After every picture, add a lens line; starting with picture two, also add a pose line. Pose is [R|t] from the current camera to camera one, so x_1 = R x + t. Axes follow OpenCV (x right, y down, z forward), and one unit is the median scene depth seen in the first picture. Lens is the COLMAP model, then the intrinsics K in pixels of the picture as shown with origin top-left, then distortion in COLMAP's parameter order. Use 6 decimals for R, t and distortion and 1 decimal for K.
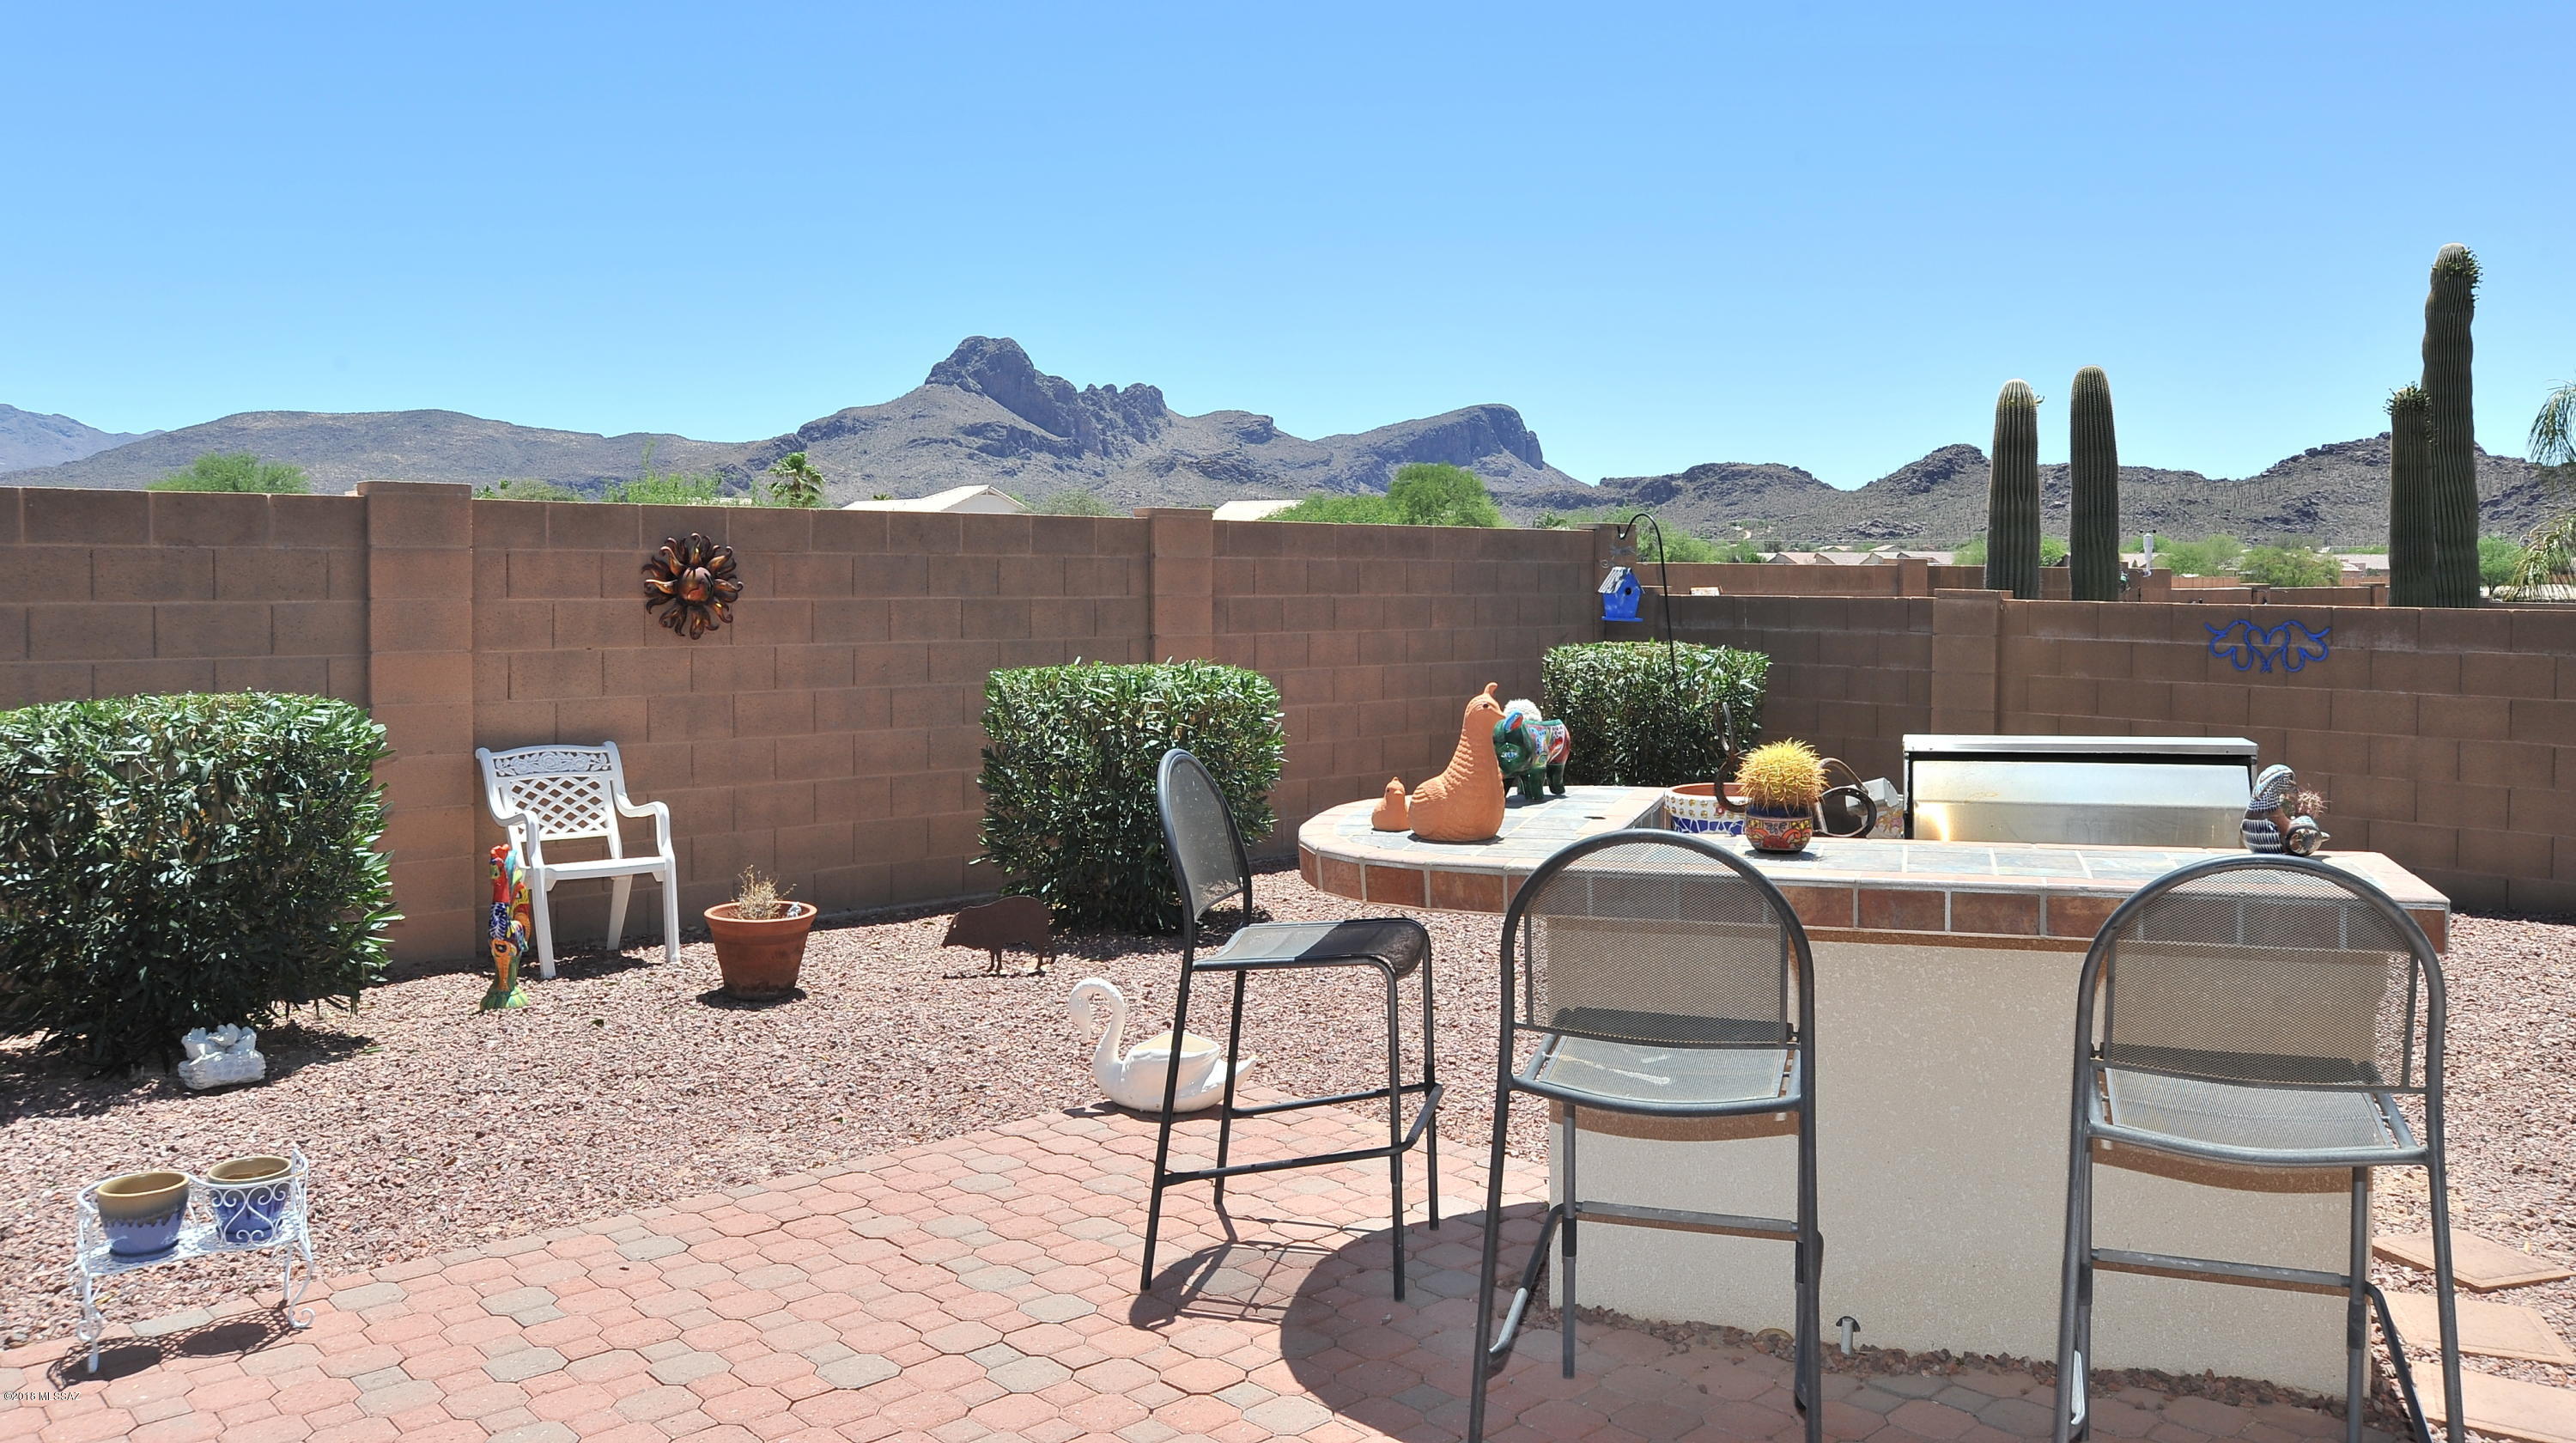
lens RADIAL K [[1894.3, 0, 1316.3], [0, 1894.3, 610.1], [0, 0, 1]] dist [-0.057569, -0.001888]
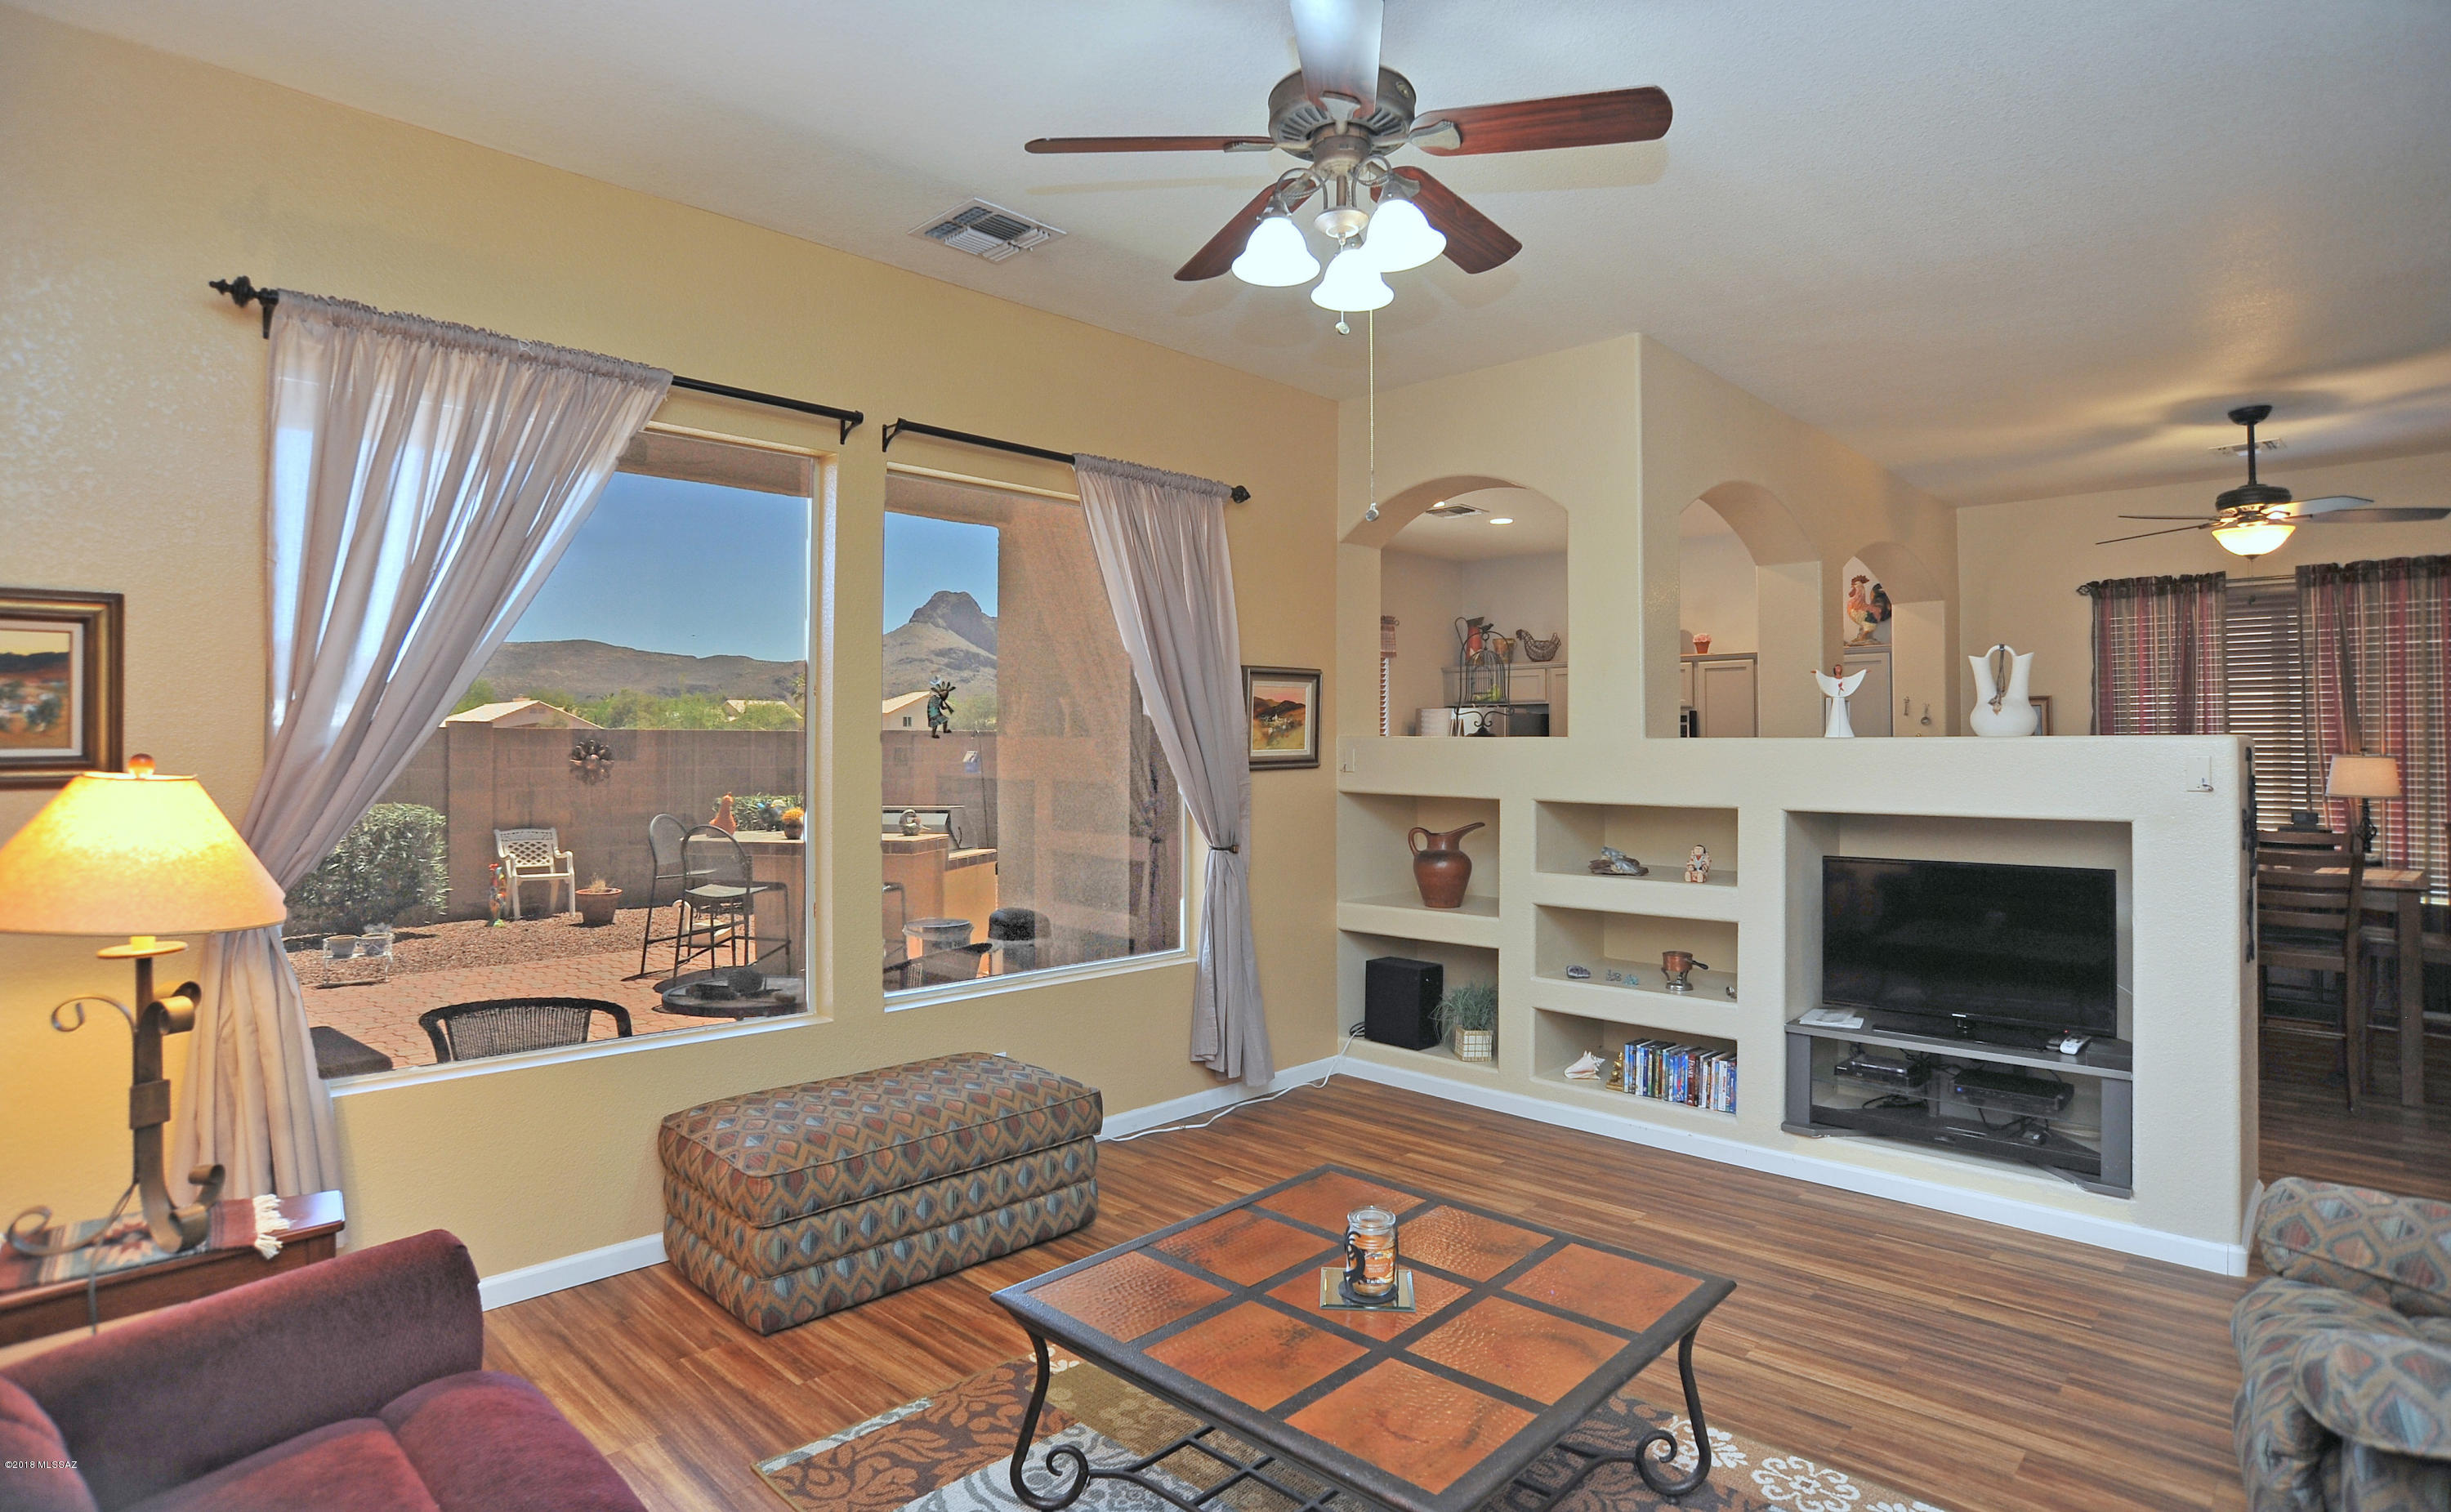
lens RADIAL K [[1248.9, 0, 1191.6], [0, 1248.9, 745.1], [0, 0, 1]] dist [-0.059491, 0.013272]
pose [[0.999827, -0.003935, 0.018162, 0.434123], [0.004304, 0.999784, -0.020339, 0.000494], [-0.018078, 0.020413, 0.999628, -0.621181]]
